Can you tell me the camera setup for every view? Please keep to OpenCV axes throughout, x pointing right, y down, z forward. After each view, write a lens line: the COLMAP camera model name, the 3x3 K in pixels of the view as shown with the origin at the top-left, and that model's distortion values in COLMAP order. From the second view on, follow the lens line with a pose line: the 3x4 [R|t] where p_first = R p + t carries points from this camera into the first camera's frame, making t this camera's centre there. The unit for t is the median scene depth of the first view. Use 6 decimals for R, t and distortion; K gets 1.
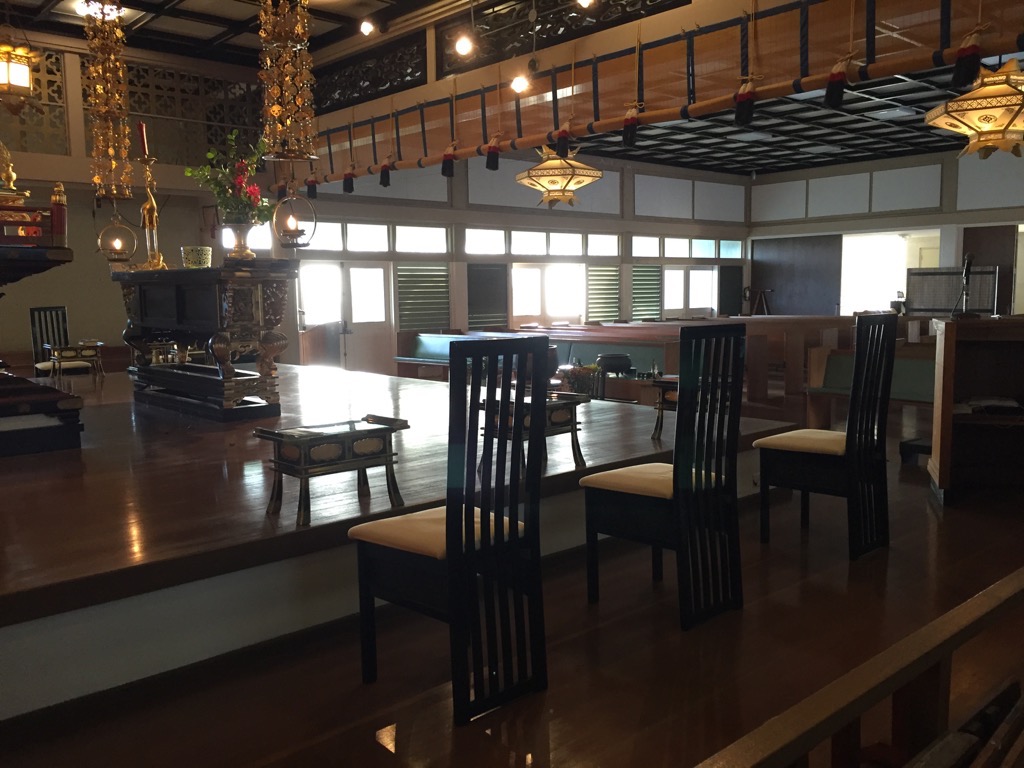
lens RADIAL K [[877.6, 0, 512.0], [0, 877.6, 384.0], [0, 0, 1]] dist [0.075847, -0.095874]
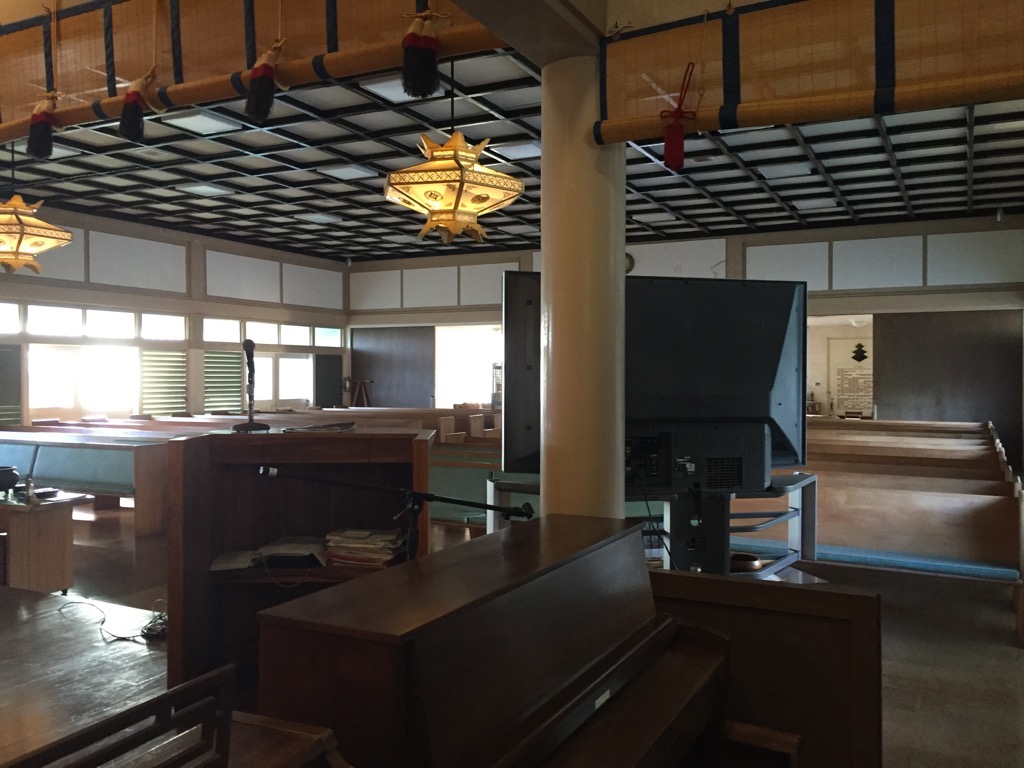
lens RADIAL K [[877.6, 0, 512.0], [0, 877.6, 384.0], [0, 0, 1]] dist [0.075847, -0.095874]
pose [[0.936557, 0.011197, 0.350336, 0.112350], [0.023653, 0.995193, -0.095039, -0.009559], [-0.349716, 0.097296, 0.931790, 0.064478]]
